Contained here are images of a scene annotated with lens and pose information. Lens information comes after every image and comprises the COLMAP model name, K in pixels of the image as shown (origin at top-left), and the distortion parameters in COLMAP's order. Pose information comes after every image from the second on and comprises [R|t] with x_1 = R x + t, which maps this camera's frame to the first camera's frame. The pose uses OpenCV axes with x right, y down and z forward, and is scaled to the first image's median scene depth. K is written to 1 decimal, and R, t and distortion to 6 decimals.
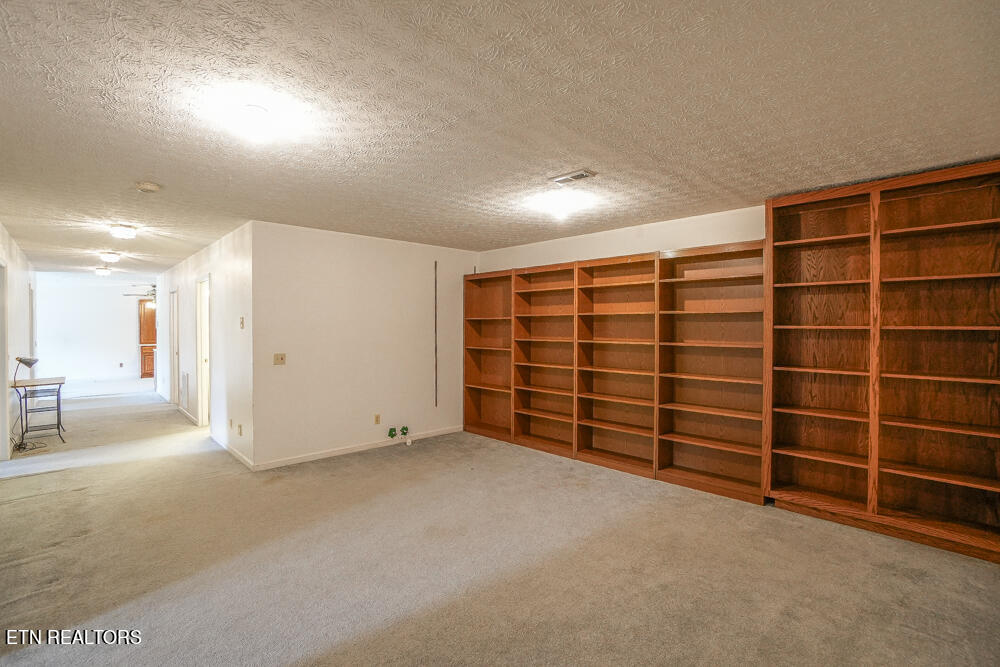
lens RADIAL K [[439.2, 0, 492.5], [0, 439.2, 331.7], [0, 0, 1]] dist [-0.063439, 0.022388]
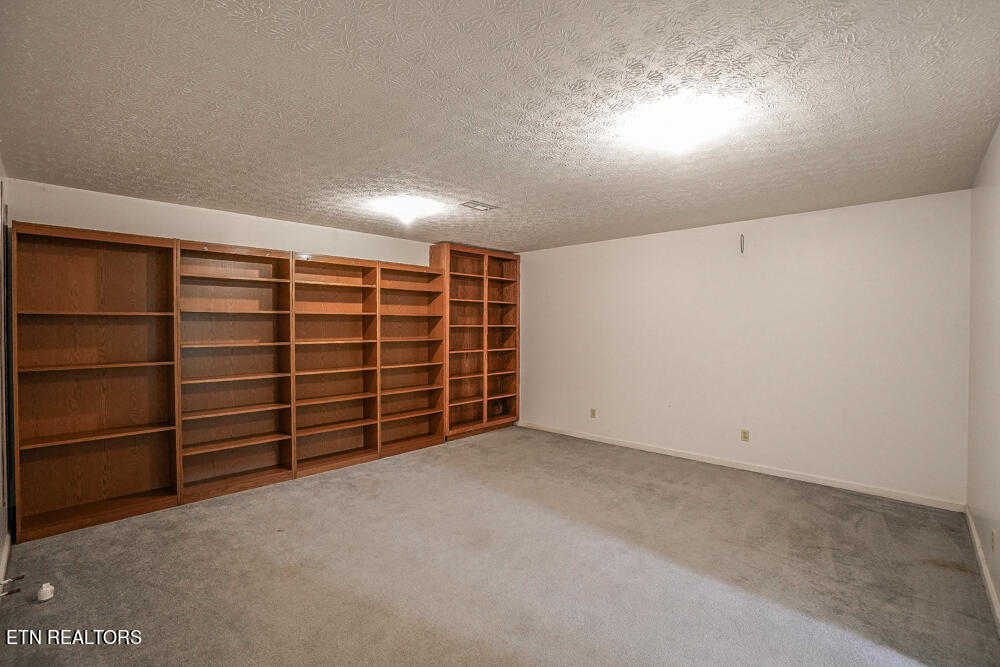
lens RADIAL K [[439.2, 0, 492.5], [0, 439.2, 331.7], [0, 0, 1]] dist [-0.063439, 0.022388]
pose [[-0.006038, -0.015939, 0.999855, -0.934561], [0.013444, 0.999781, 0.016019, -0.013338], [-0.999891, 0.013538, -0.005823, 0.842998]]
